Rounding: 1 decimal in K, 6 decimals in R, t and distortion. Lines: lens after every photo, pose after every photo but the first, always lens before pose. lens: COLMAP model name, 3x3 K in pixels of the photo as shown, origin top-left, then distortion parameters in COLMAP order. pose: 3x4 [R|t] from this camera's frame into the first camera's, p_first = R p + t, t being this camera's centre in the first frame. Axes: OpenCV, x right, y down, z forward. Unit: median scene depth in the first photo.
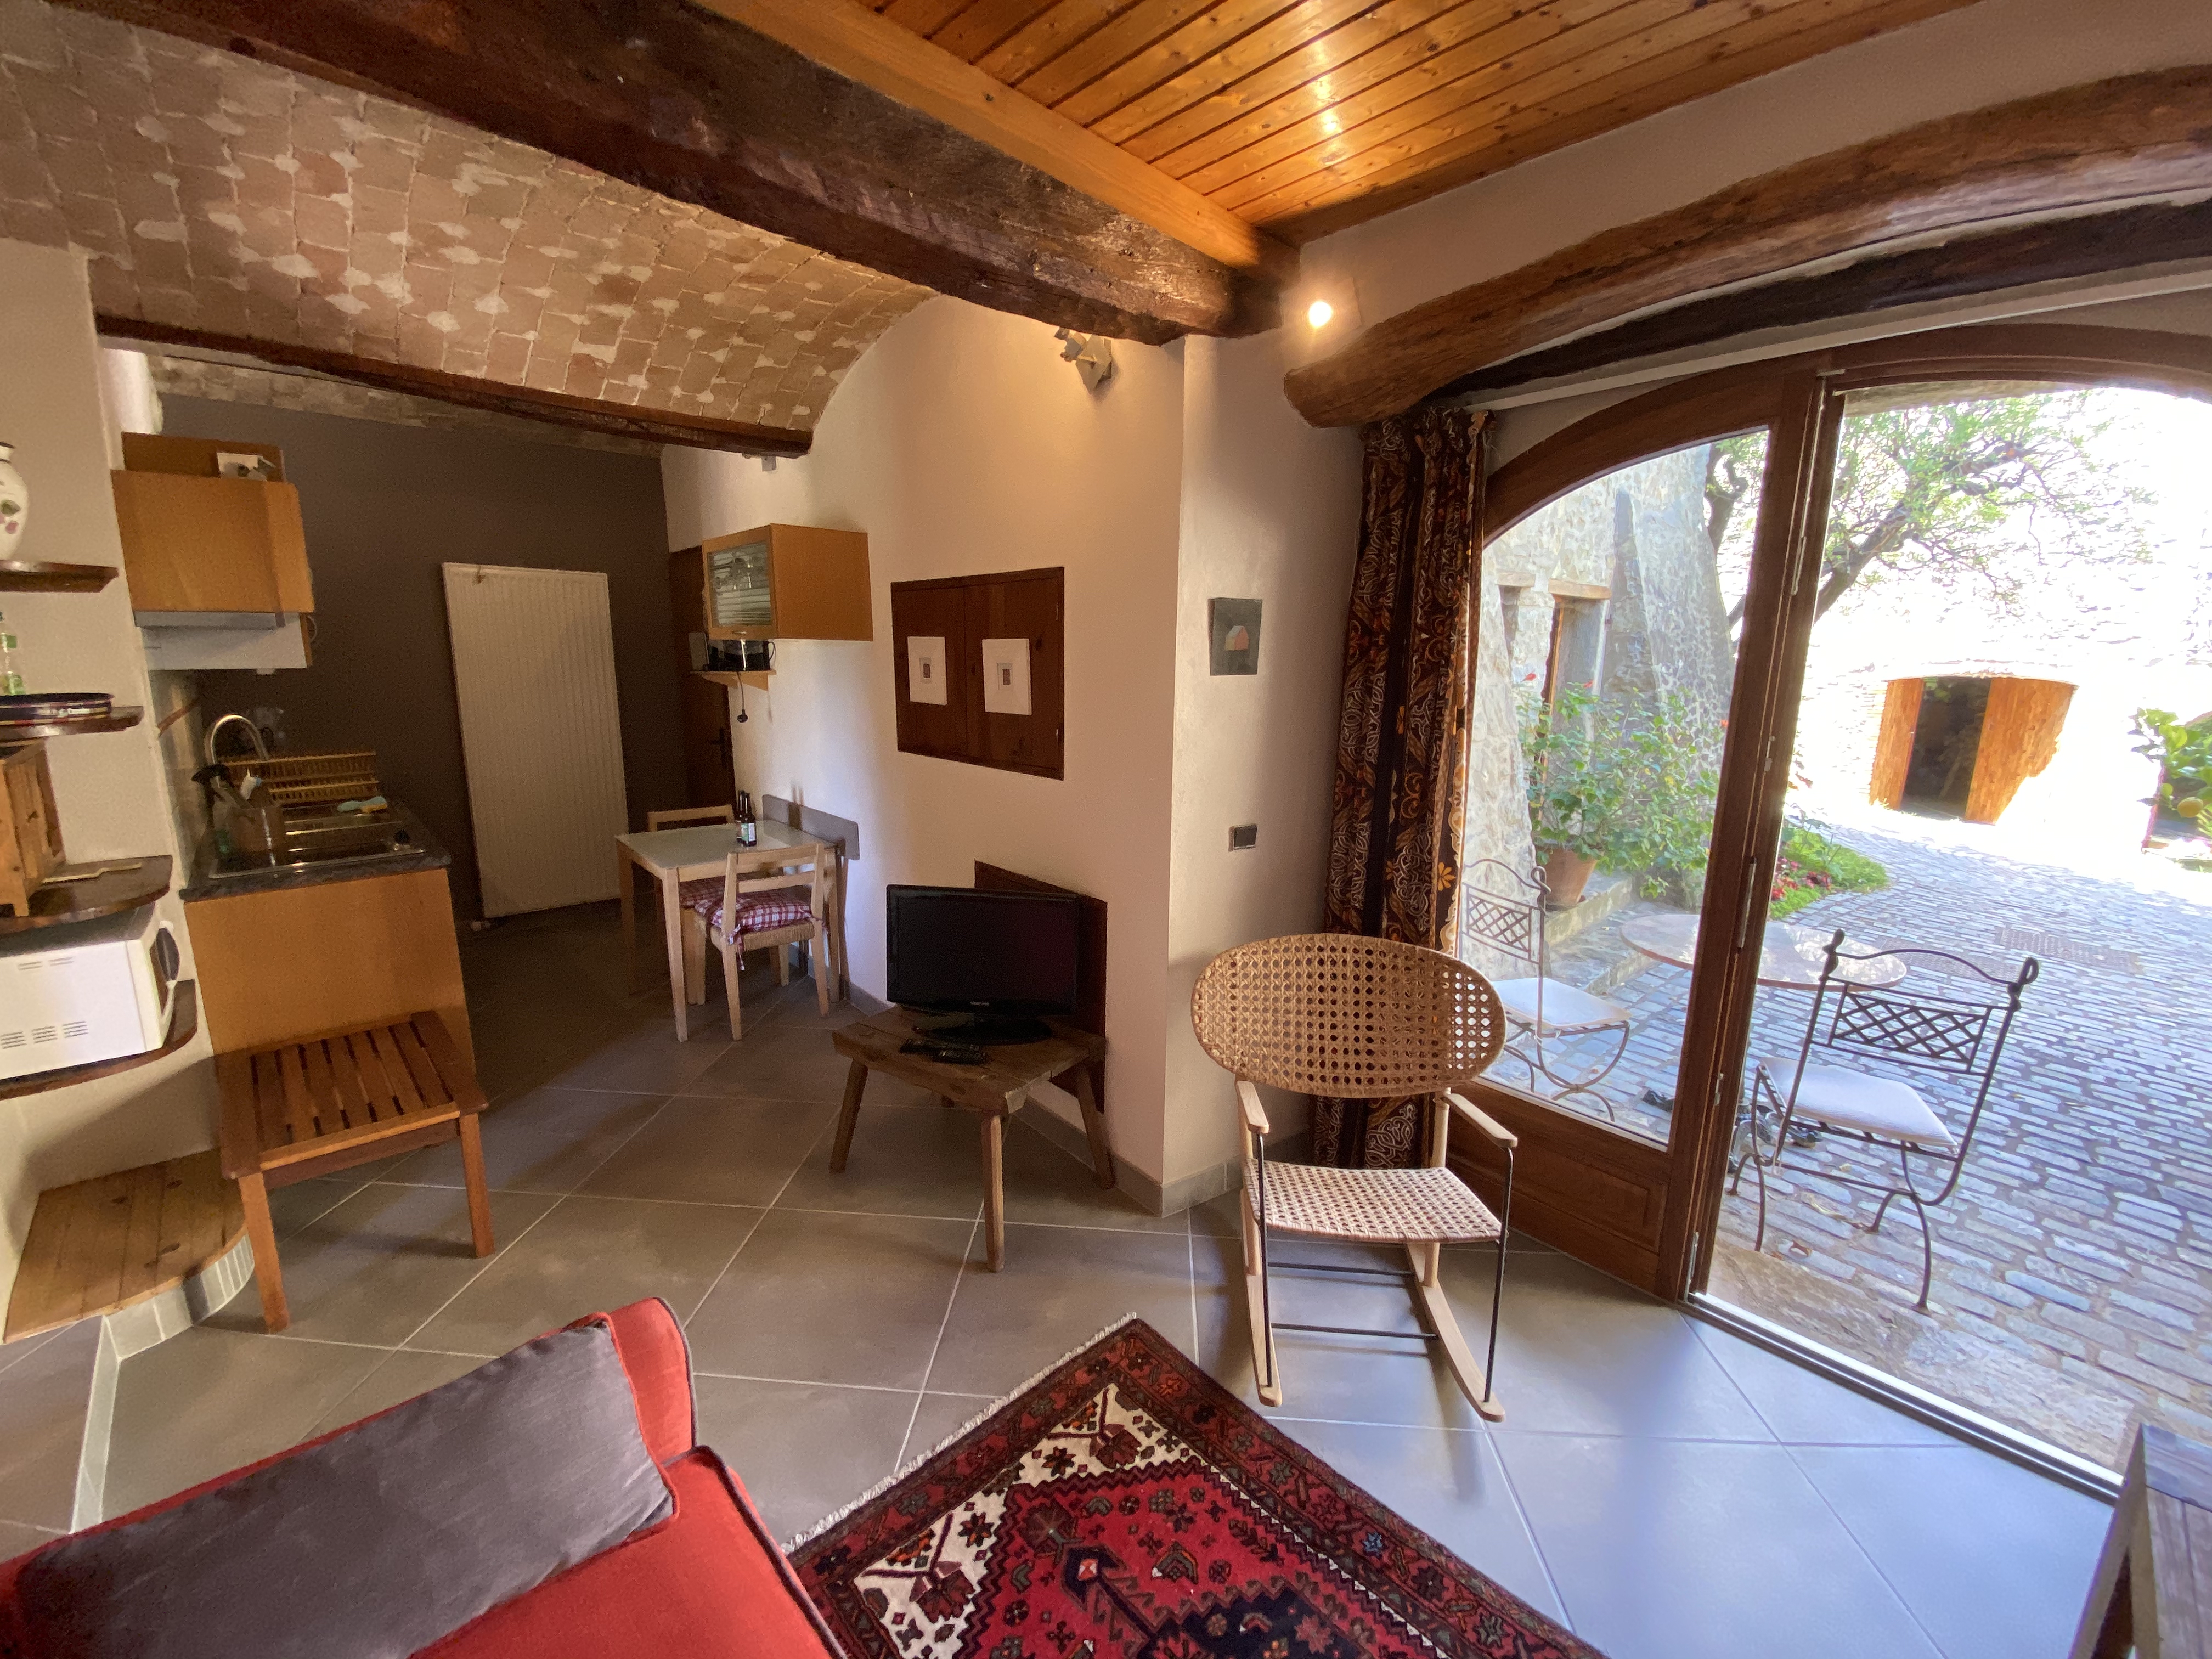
lens RADIAL K [[899.2, 0, 1102.4], [0, 899.2, 830.6], [0, 0, 1]] dist [0.002213, -0.014931]
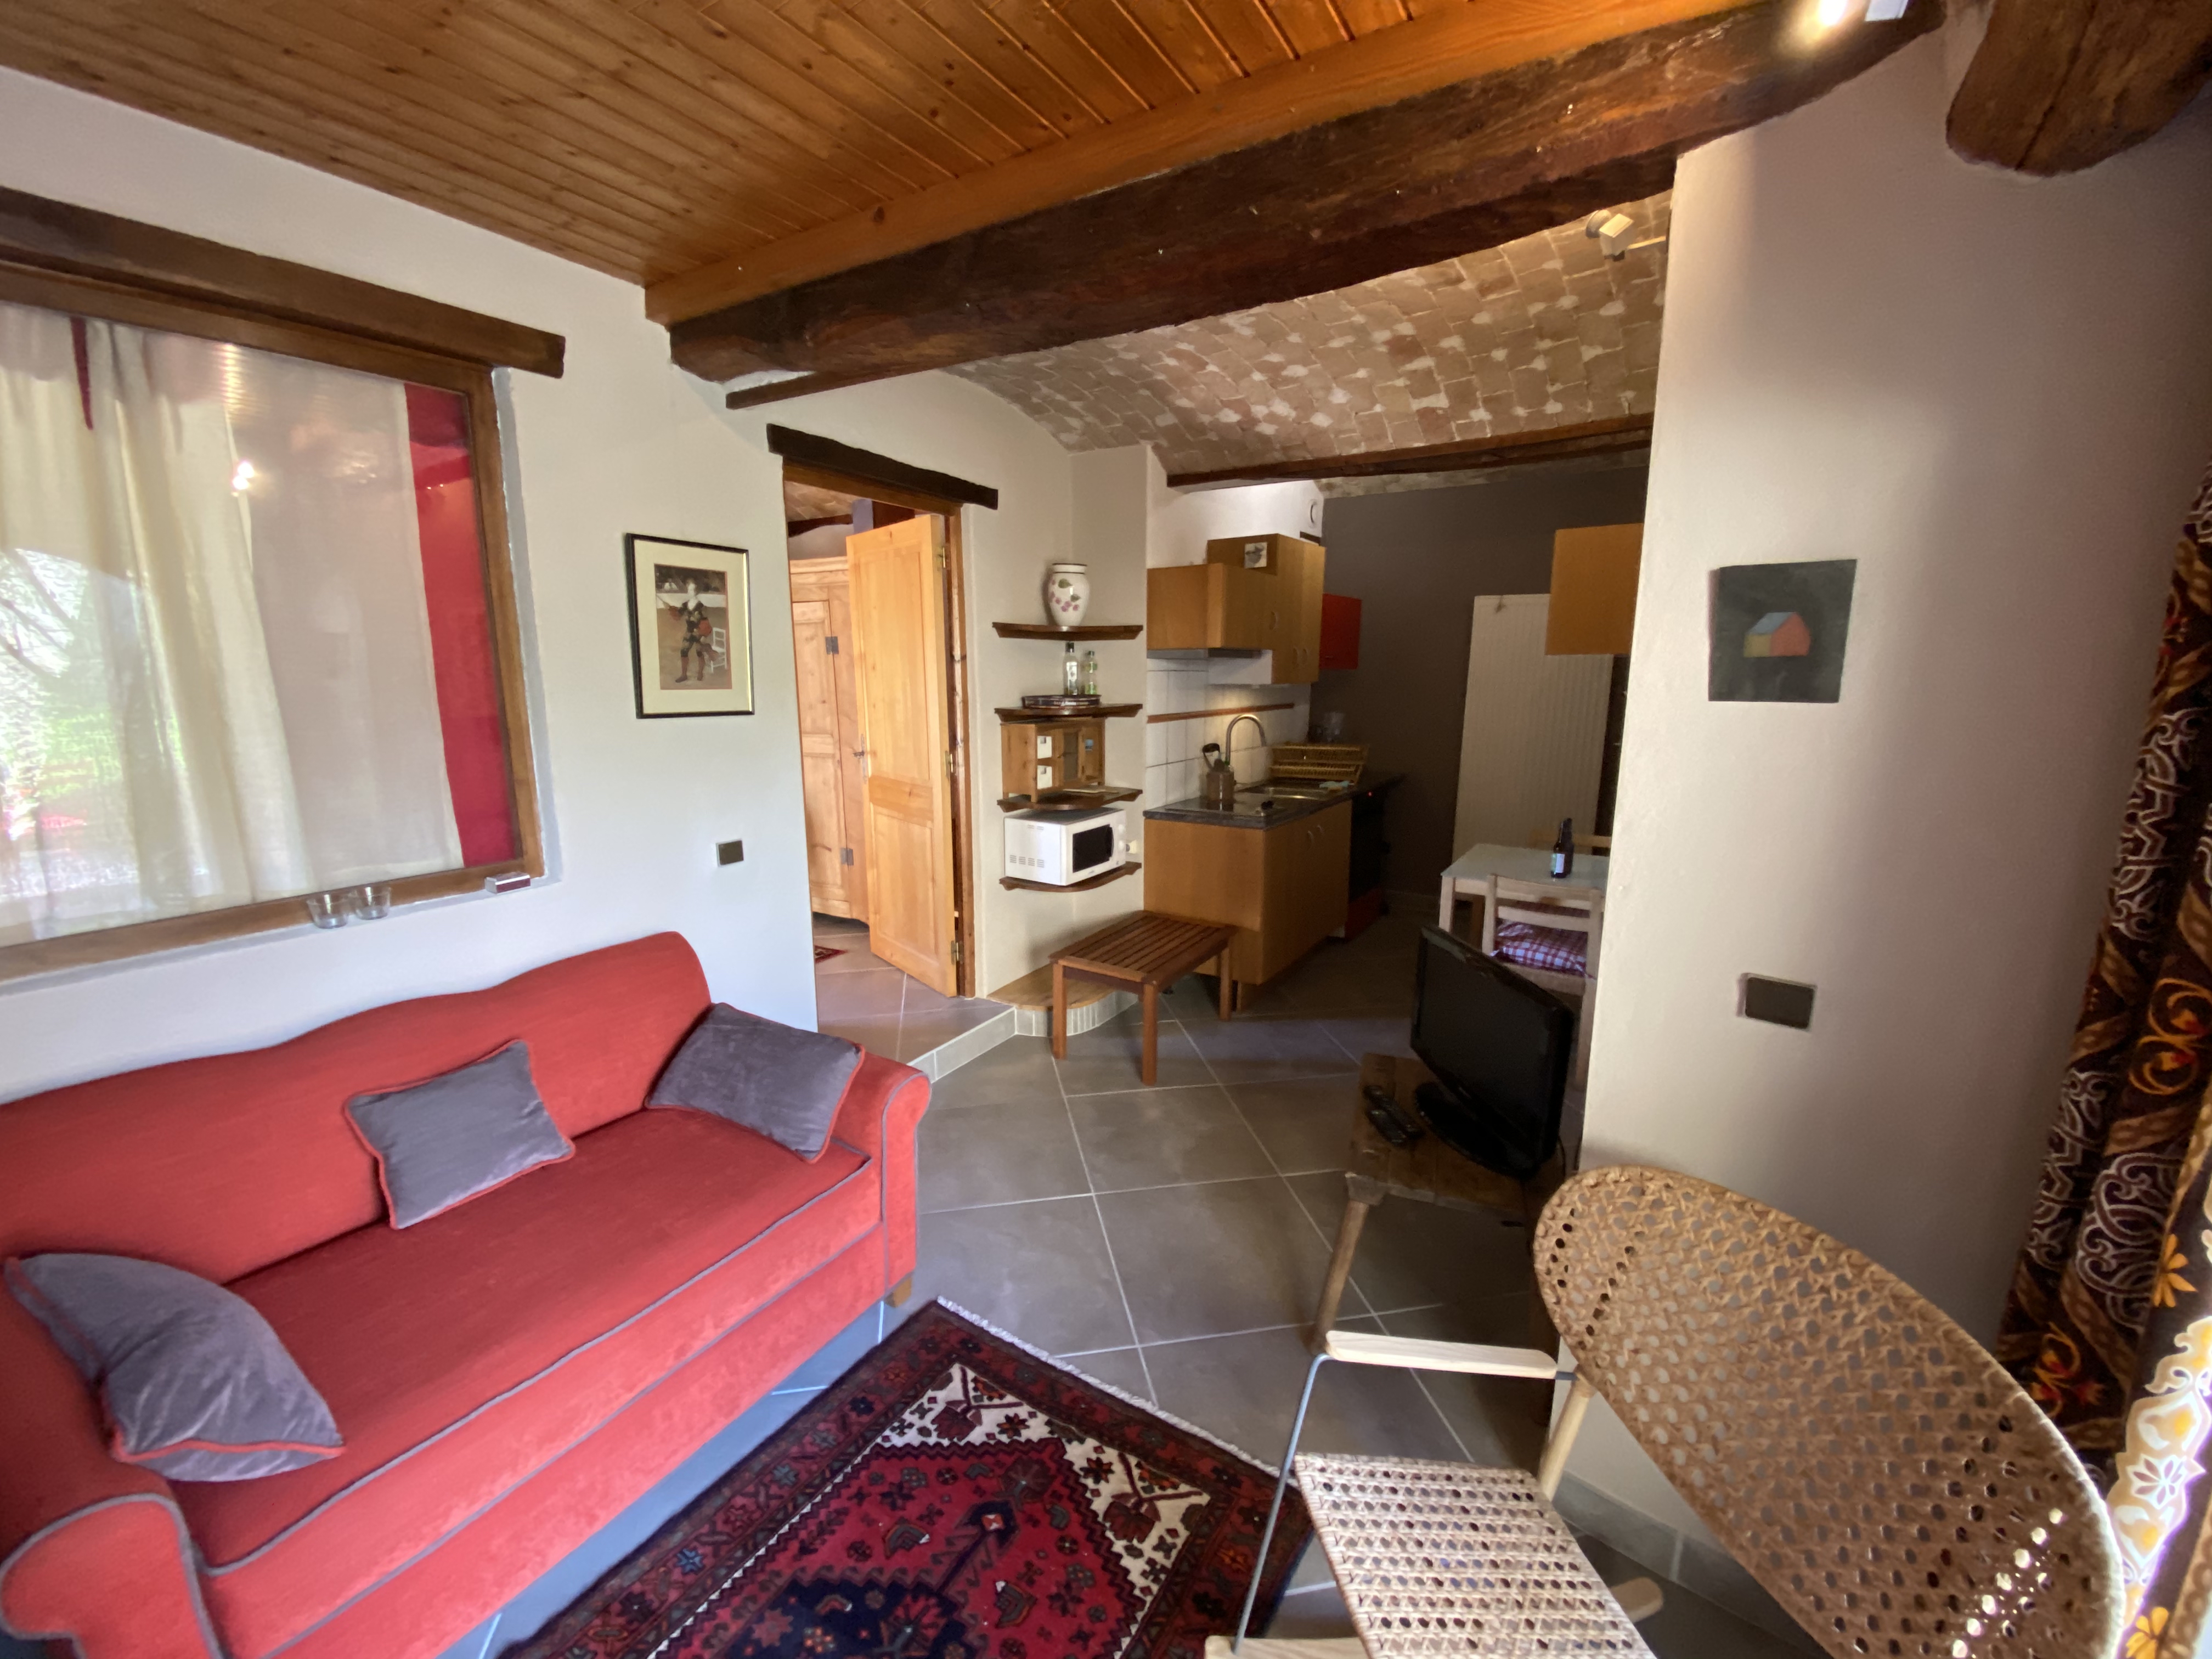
lens RADIAL K [[899.2, 0, 1102.4], [0, 899.2, 830.6], [0, 0, 1]] dist [0.002213, -0.014931]
pose [[0.235952, 0.160028, -0.958498, 0.768863], [-0.182239, 0.976135, 0.118111, -0.111007], [0.954524, 0.146807, 0.259484, 0.614647]]
